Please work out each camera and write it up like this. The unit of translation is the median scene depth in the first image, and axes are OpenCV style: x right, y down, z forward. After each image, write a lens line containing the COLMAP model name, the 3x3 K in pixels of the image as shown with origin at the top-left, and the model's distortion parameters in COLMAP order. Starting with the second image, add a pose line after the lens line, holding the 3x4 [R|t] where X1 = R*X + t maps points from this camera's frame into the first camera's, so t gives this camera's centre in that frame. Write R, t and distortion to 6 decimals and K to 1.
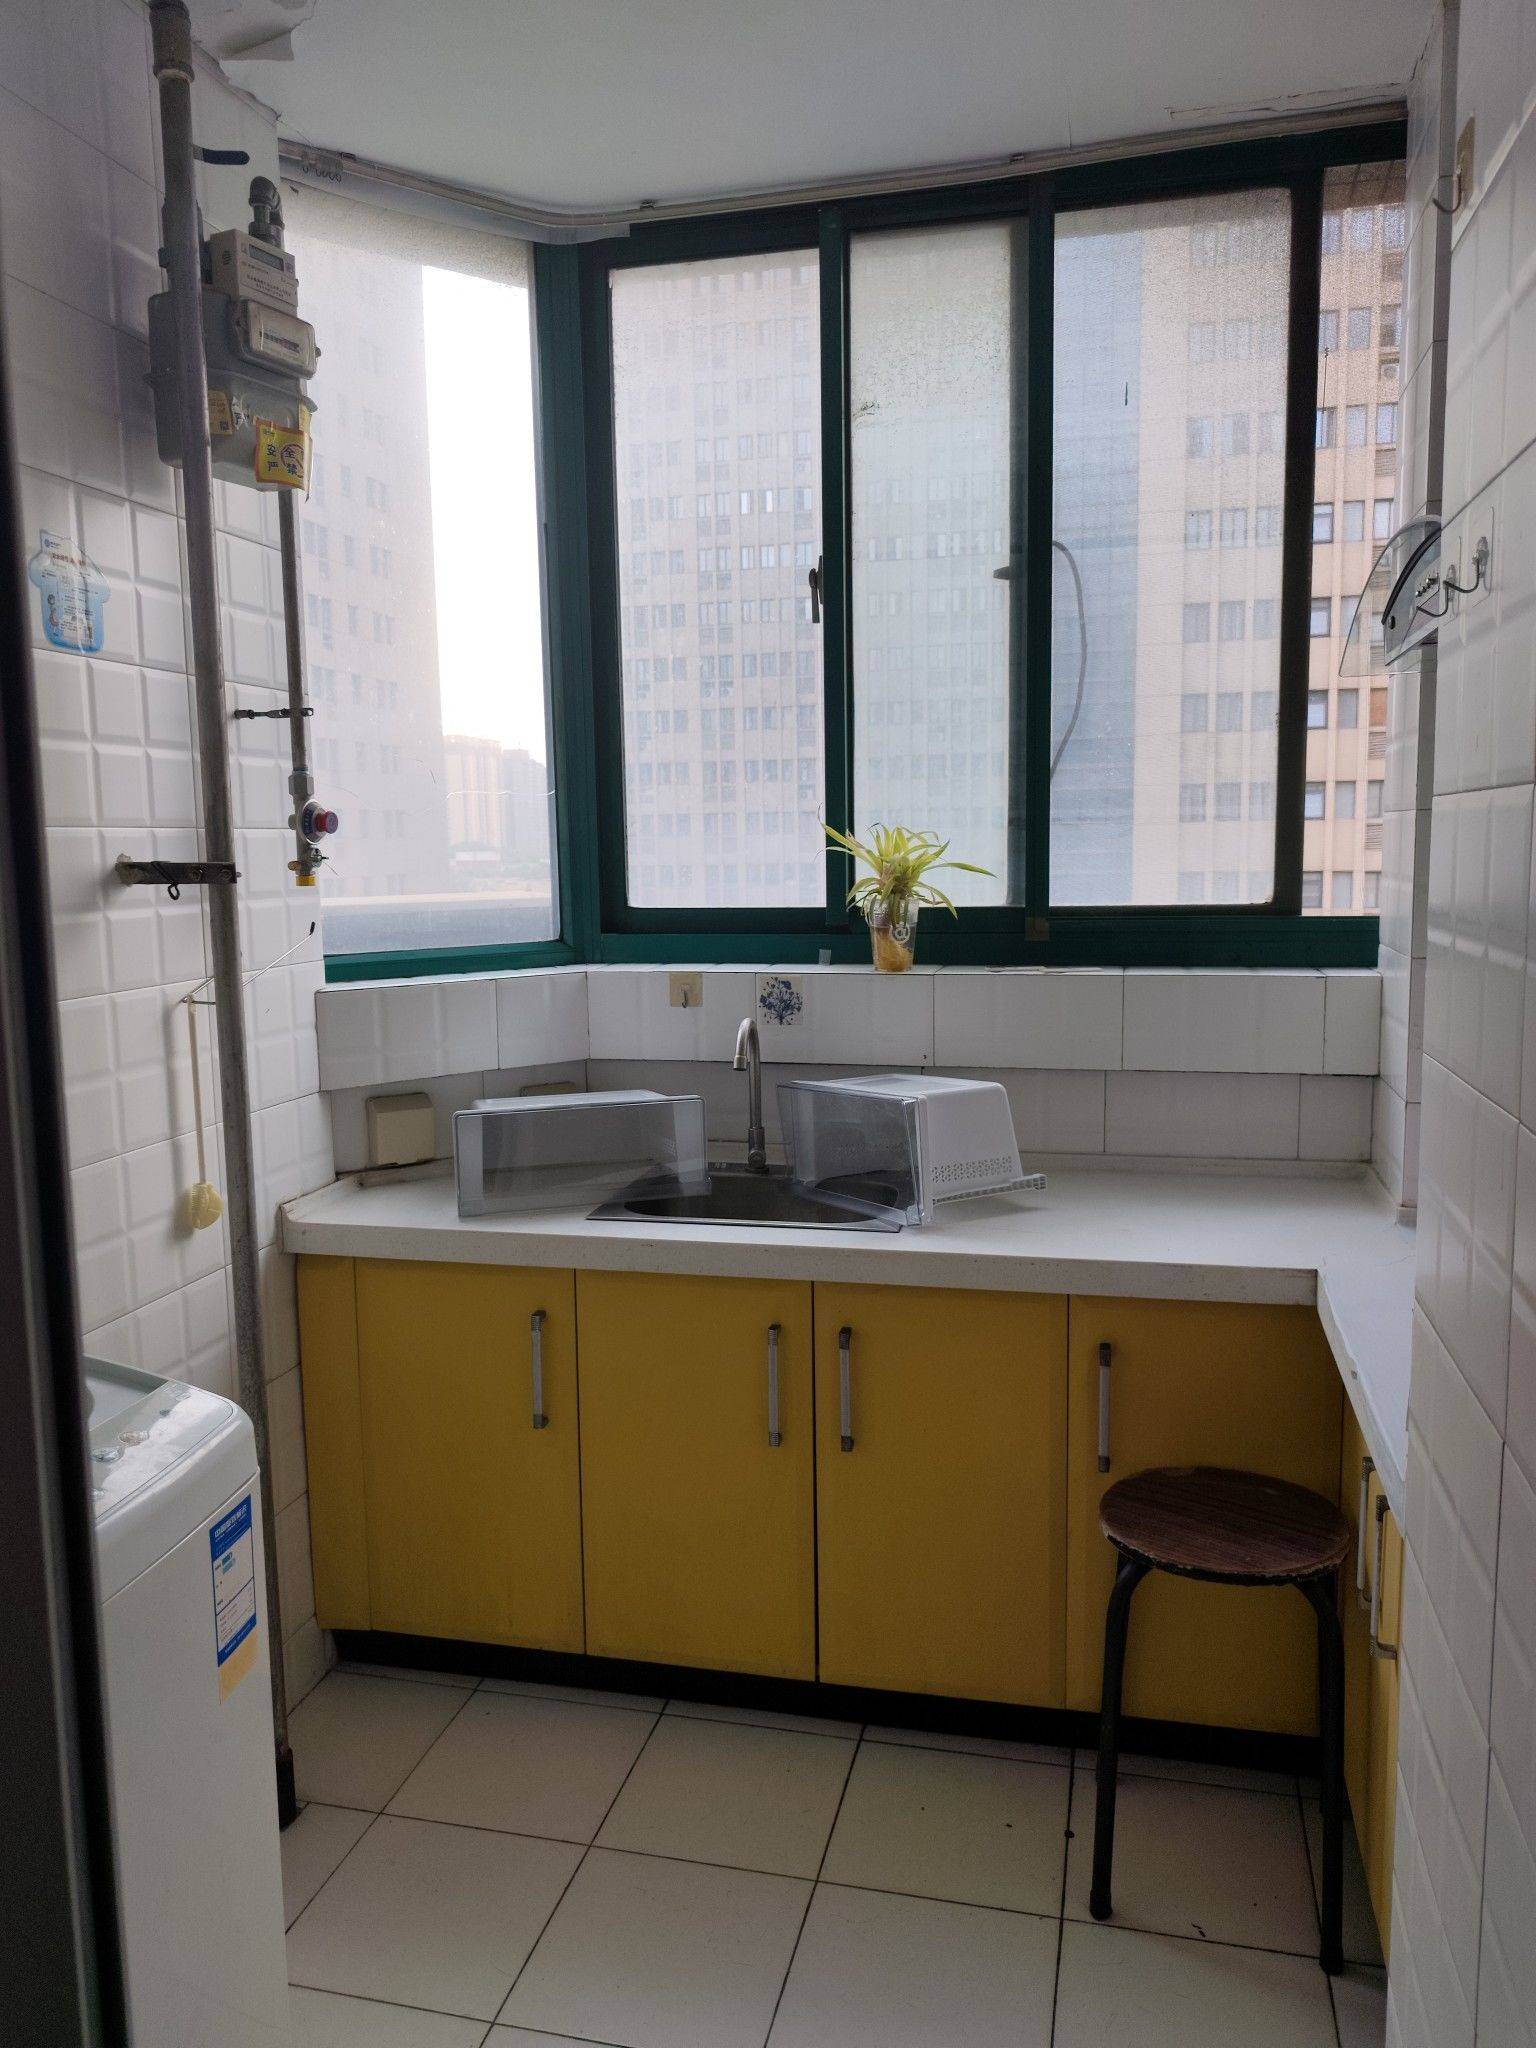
lens RADIAL K [[1454.3, 0, 767.3], [0, 1454.3, 1031.6], [0, 0, 1]] dist [0.003774, -0.022807]
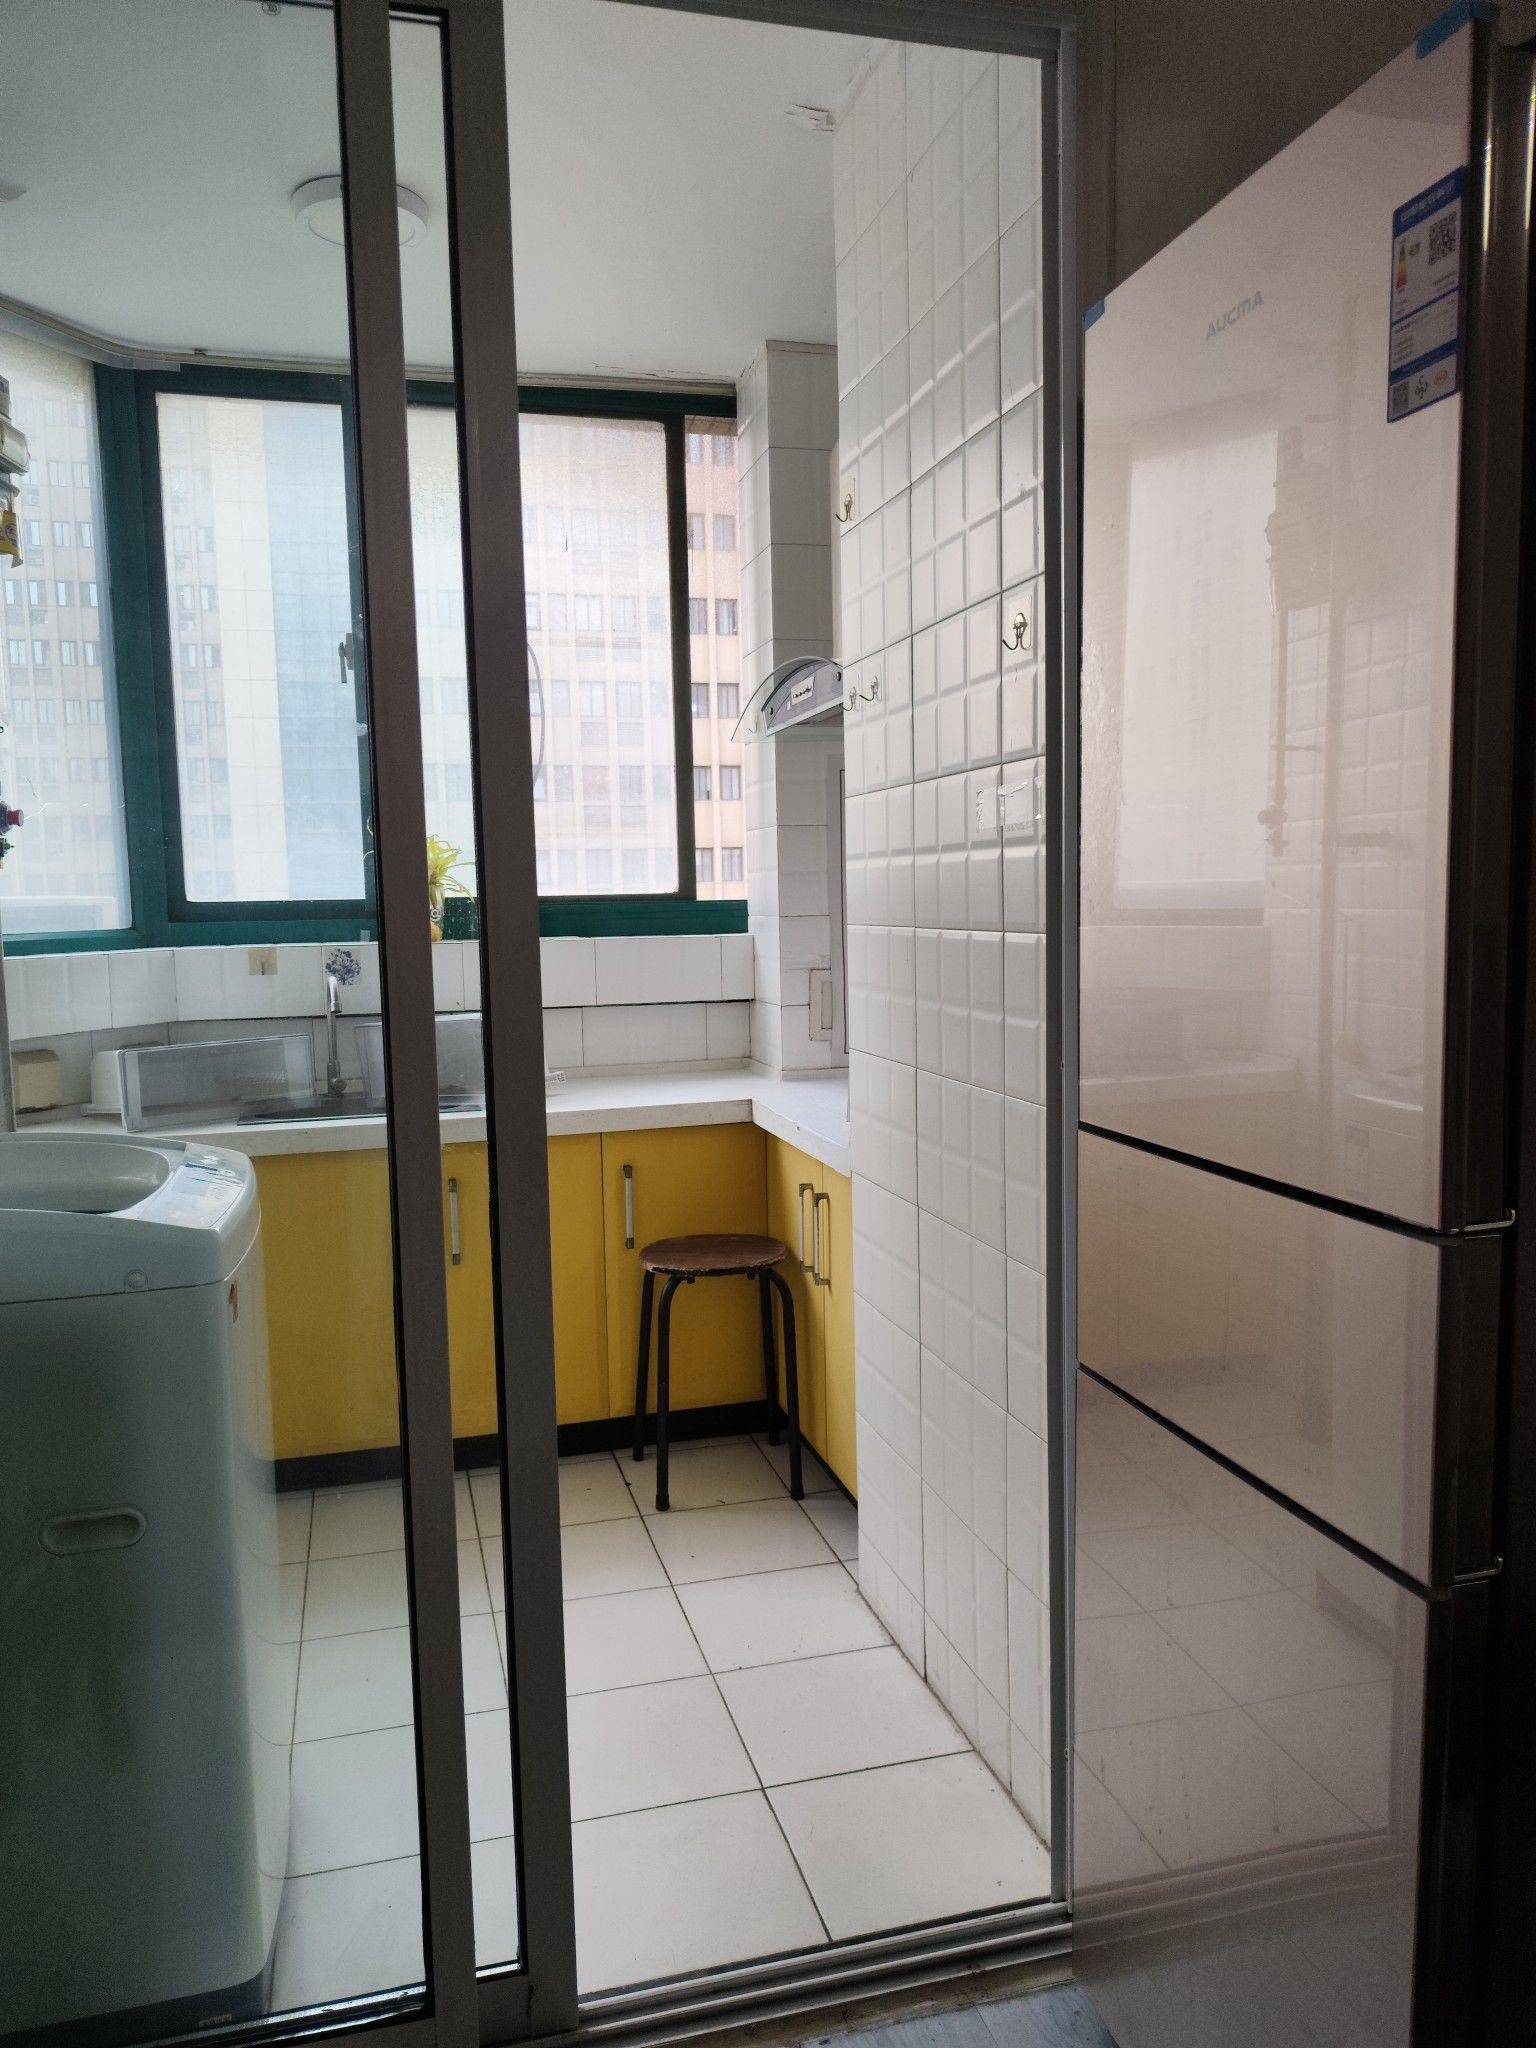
lens RADIAL K [[1454.3, 0, 770.4], [0, 1454.3, 1024.9], [0, 0, 1]] dist [0.003774, -0.022807]
pose [[0.873982, -0.042944, 0.484057, -0.307989], [0.064518, 0.997524, -0.027991, 0.098291], [-0.481657, 0.055694, 0.874588, -0.354361]]
